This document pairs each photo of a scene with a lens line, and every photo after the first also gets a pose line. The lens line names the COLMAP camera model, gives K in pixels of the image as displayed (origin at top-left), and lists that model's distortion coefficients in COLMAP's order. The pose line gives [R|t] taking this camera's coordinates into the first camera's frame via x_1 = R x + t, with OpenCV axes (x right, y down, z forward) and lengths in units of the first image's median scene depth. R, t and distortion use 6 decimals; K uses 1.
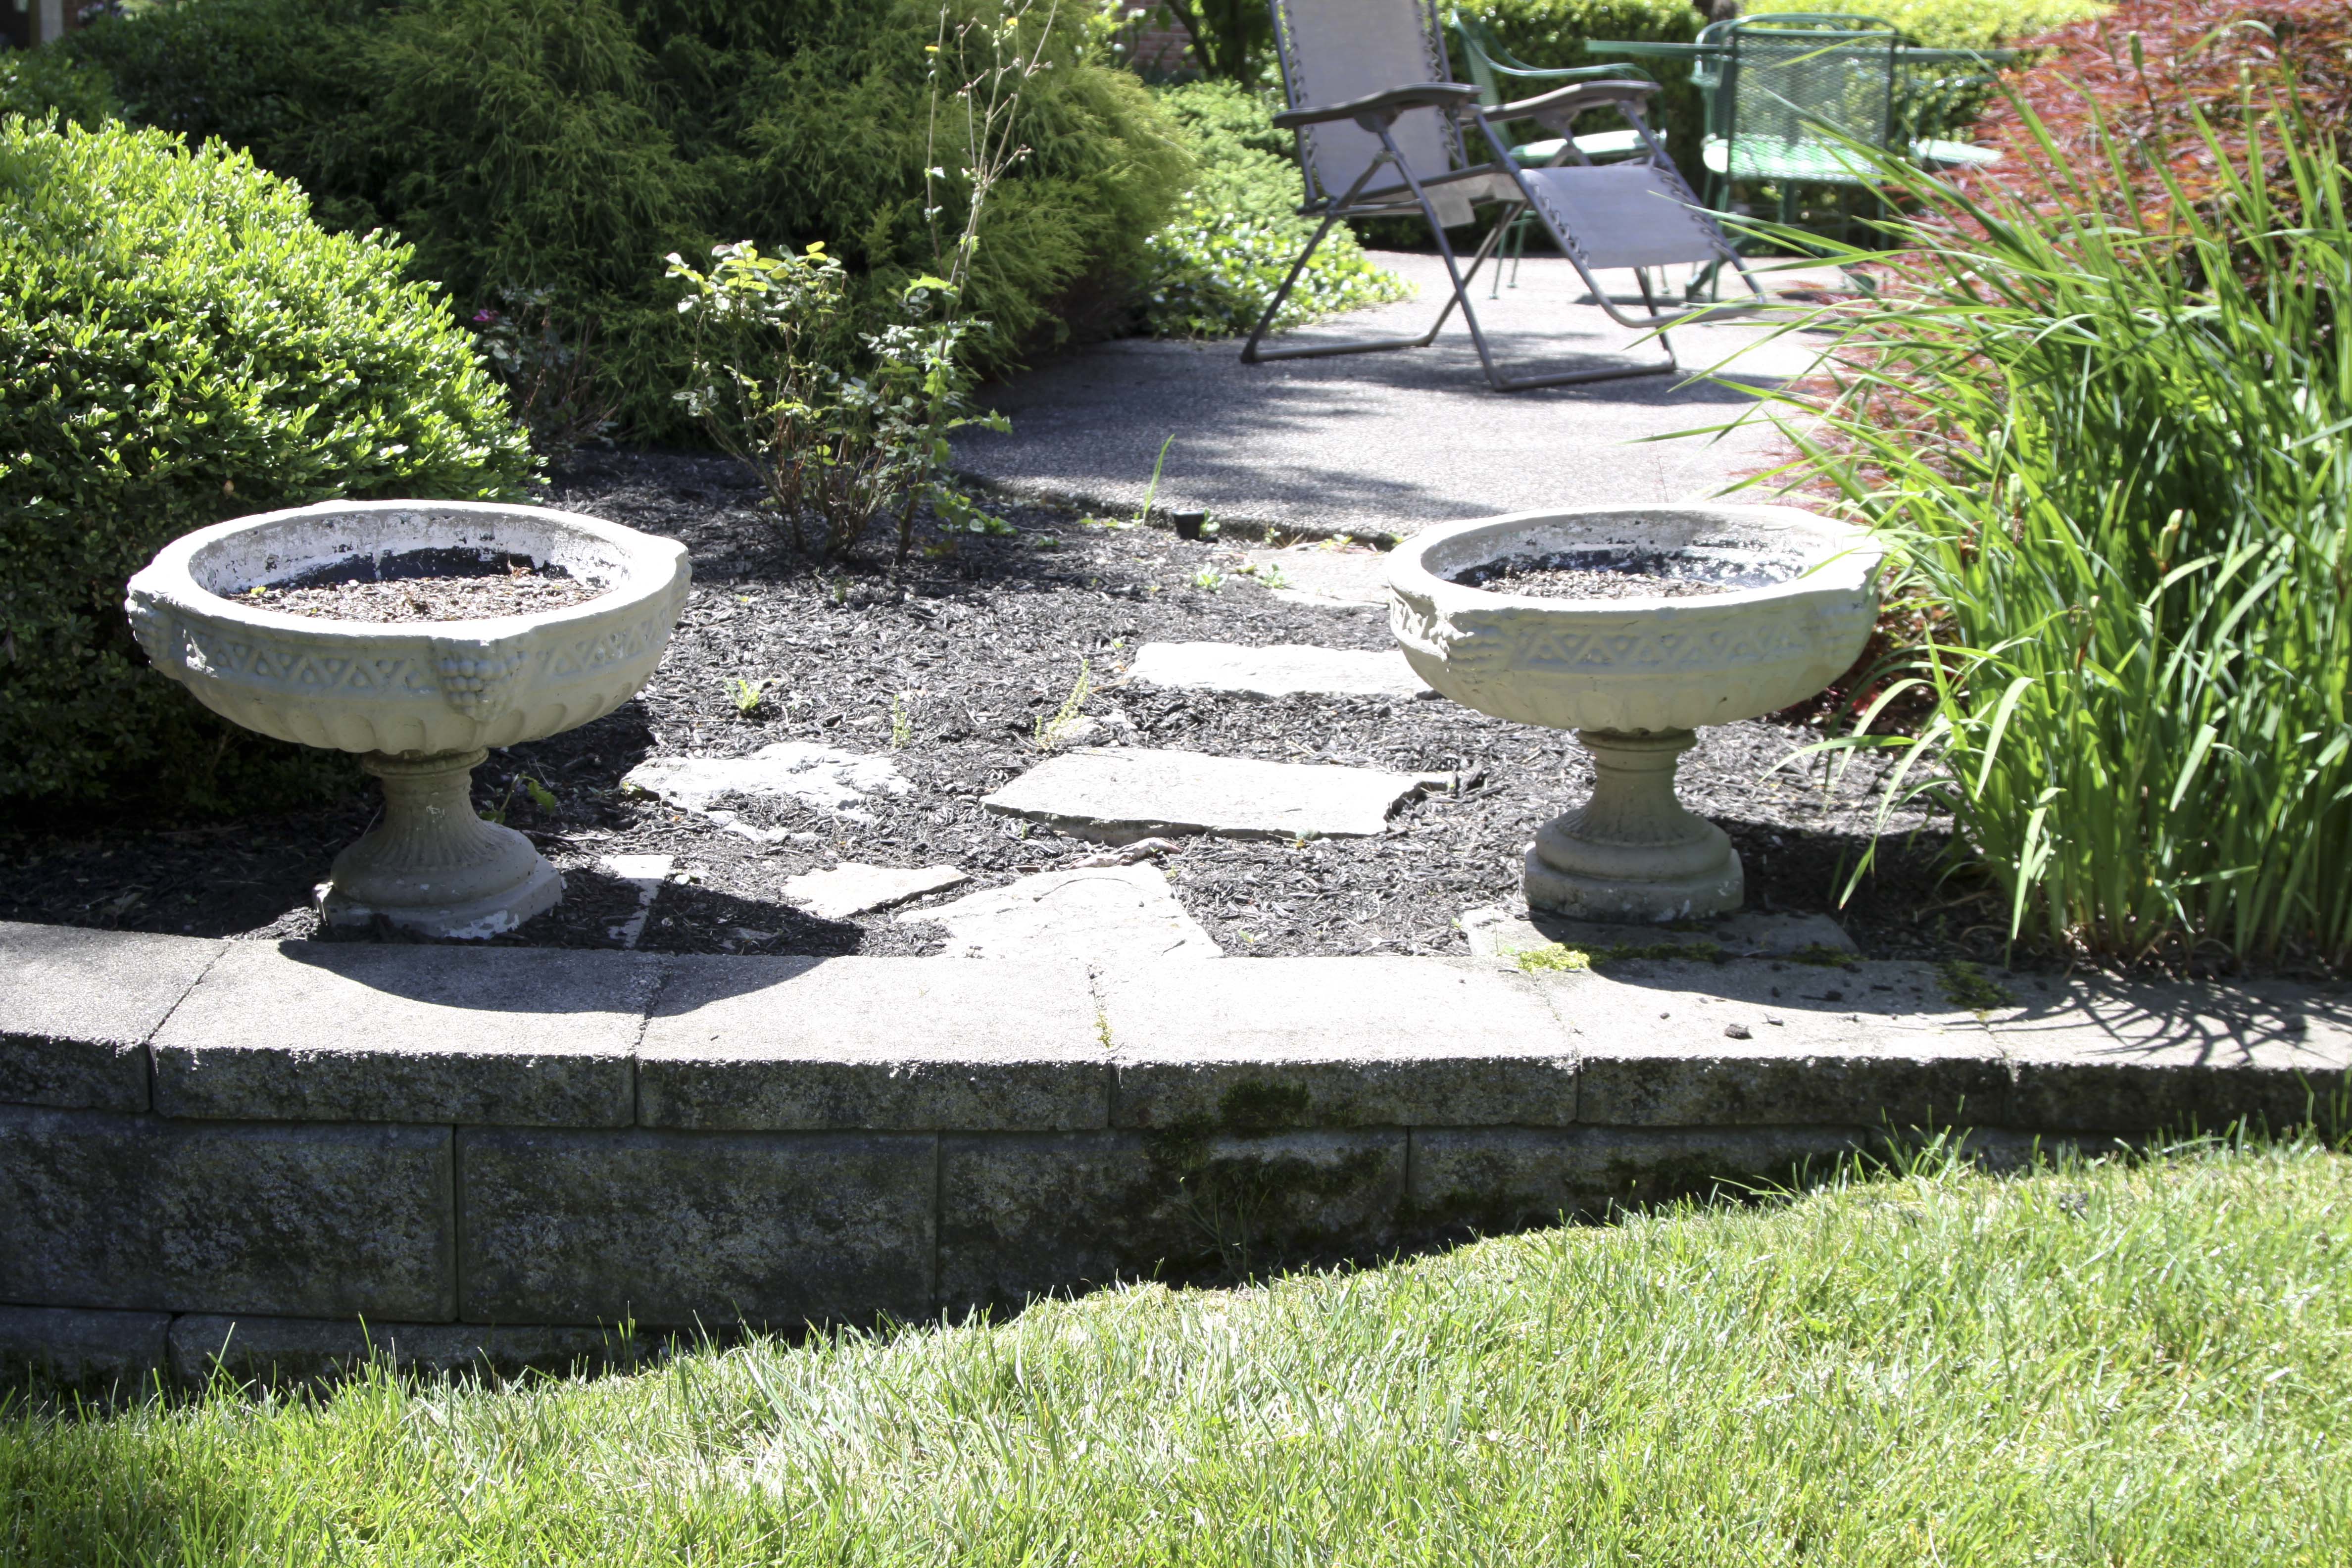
lens RADIAL K [[3702.1, 0, 1176.0], [0, 3702.1, 784.0], [0, 0, 1]] dist [0.031349, 0.046296]
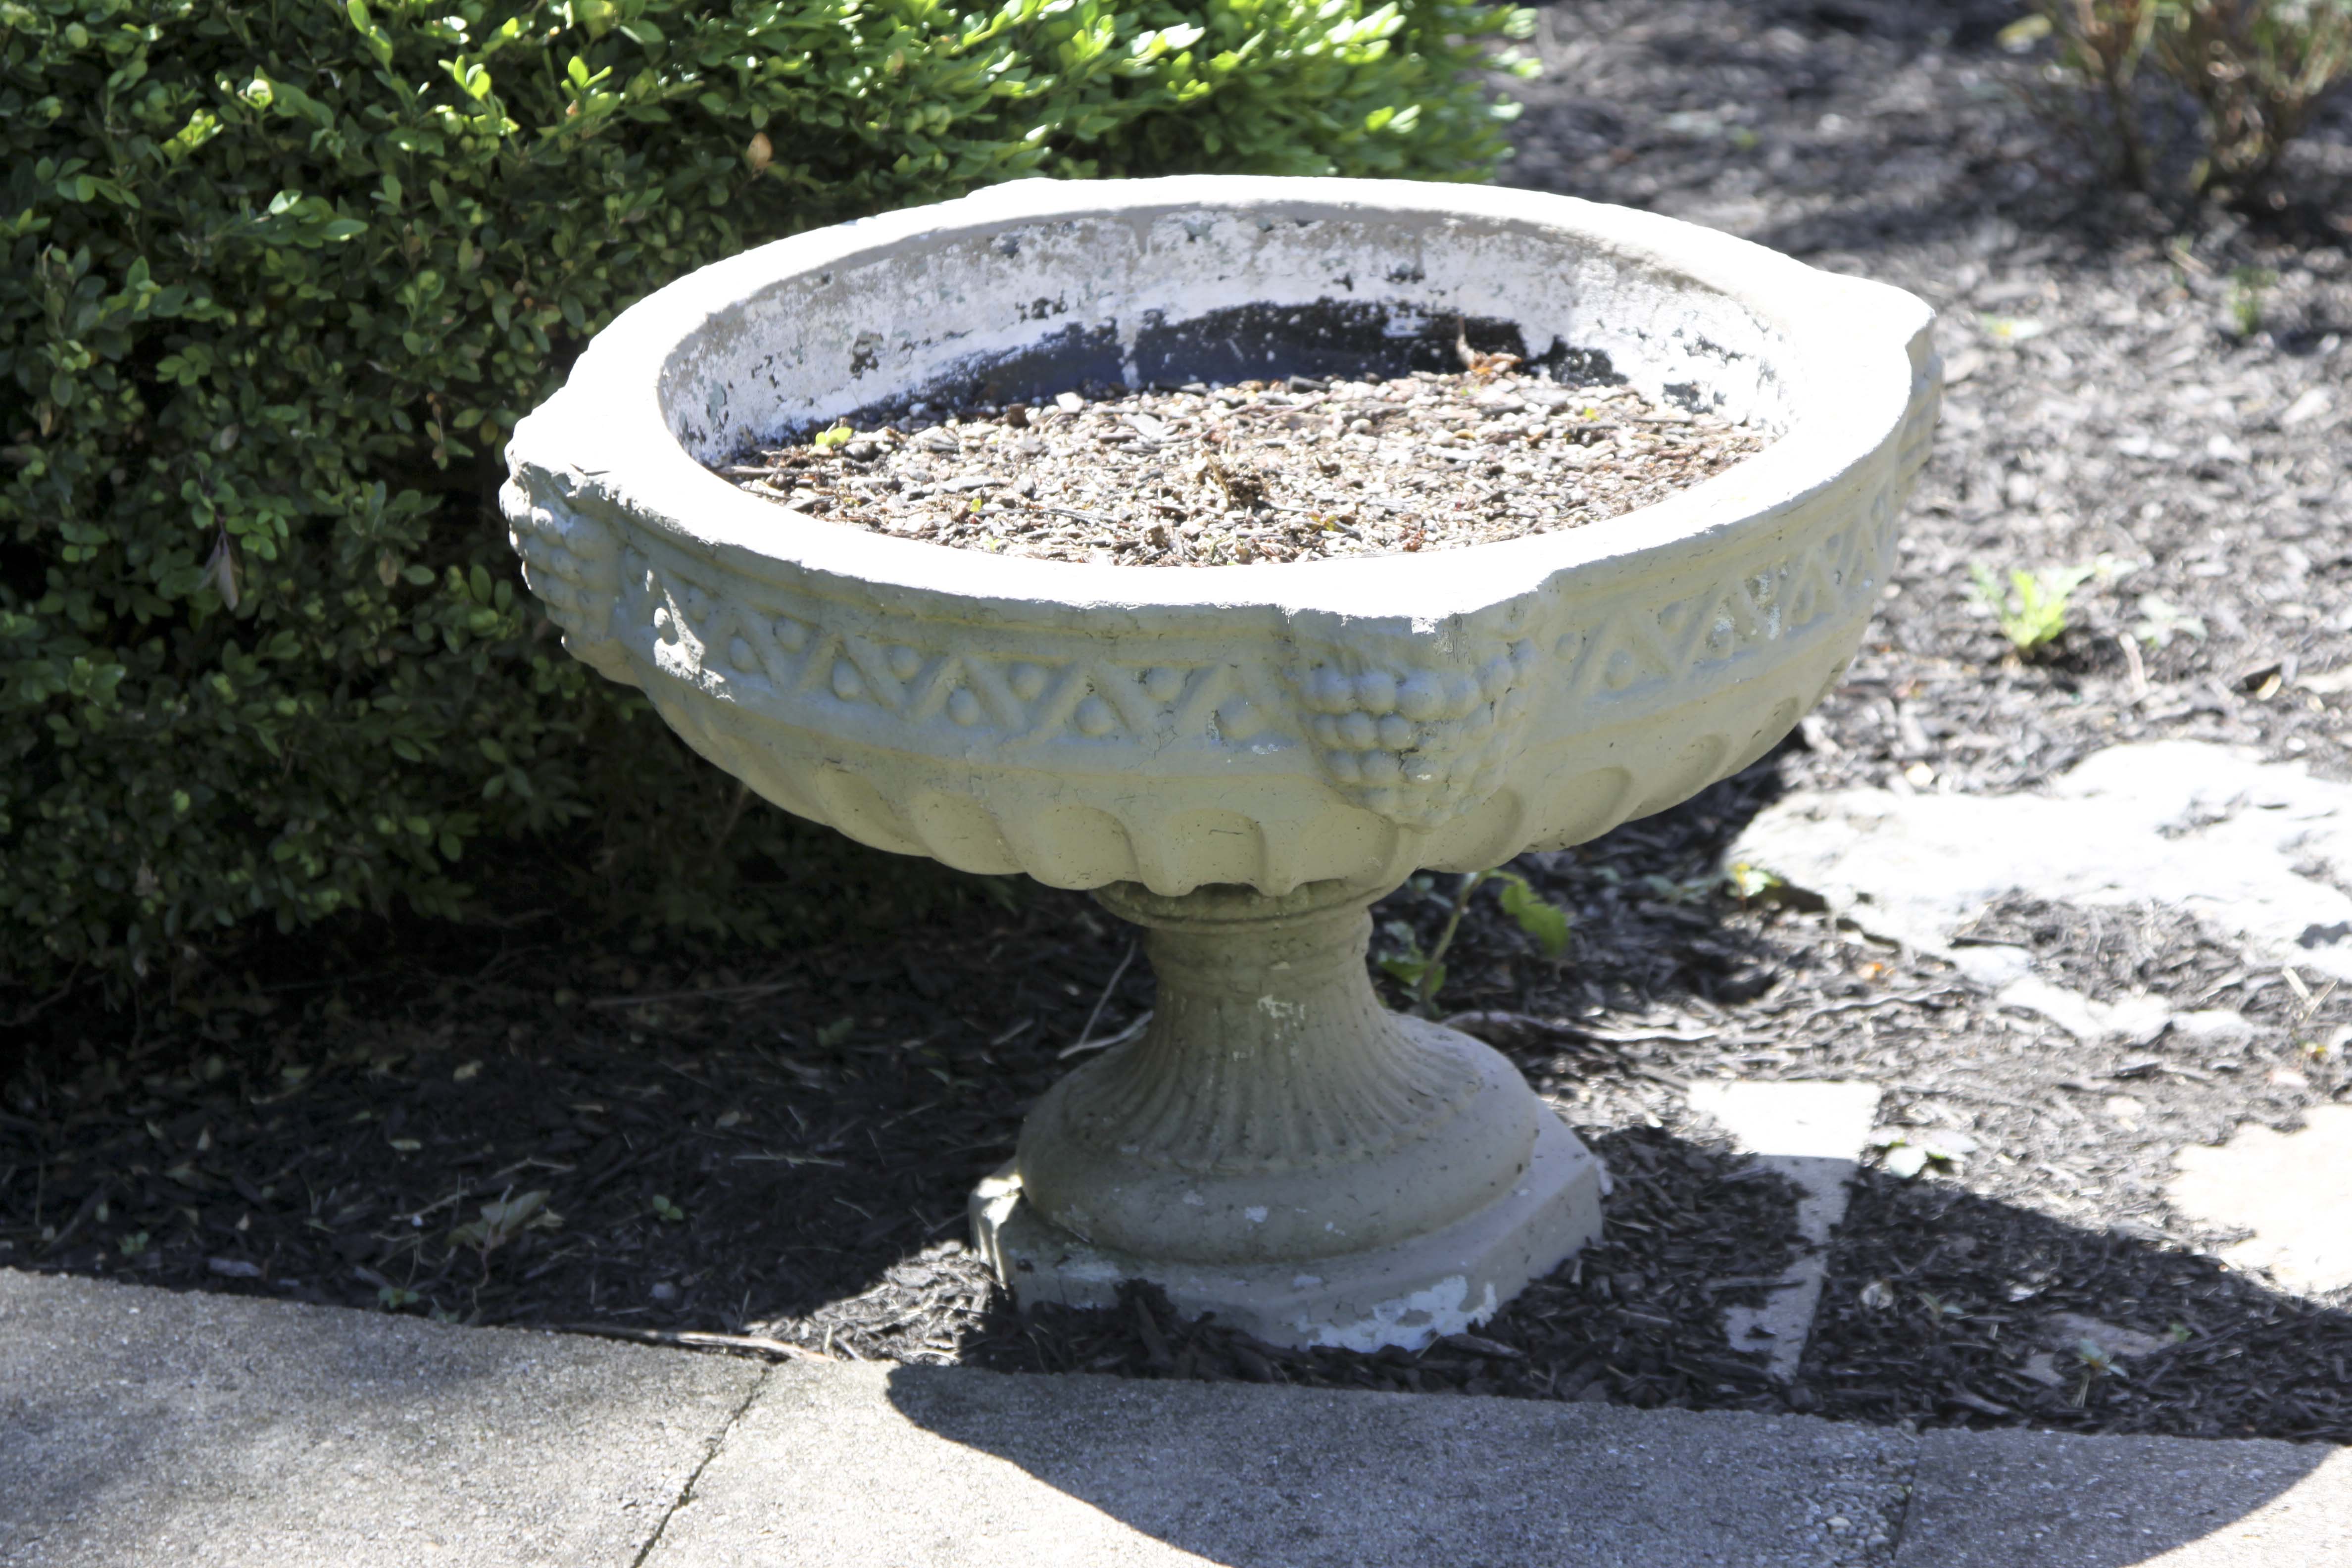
lens RADIAL K [[7851.9, 0, 1176.0], [0, 7851.9, 784.0], [0, 0, 1]] dist [0.324966, 1.796121]
pose [[0.980630, 0.007080, -0.195741, -0.048381], [0.001245, 0.999101, 0.042373, -0.048212], [0.195865, -0.041796, 0.979740, 0.189637]]
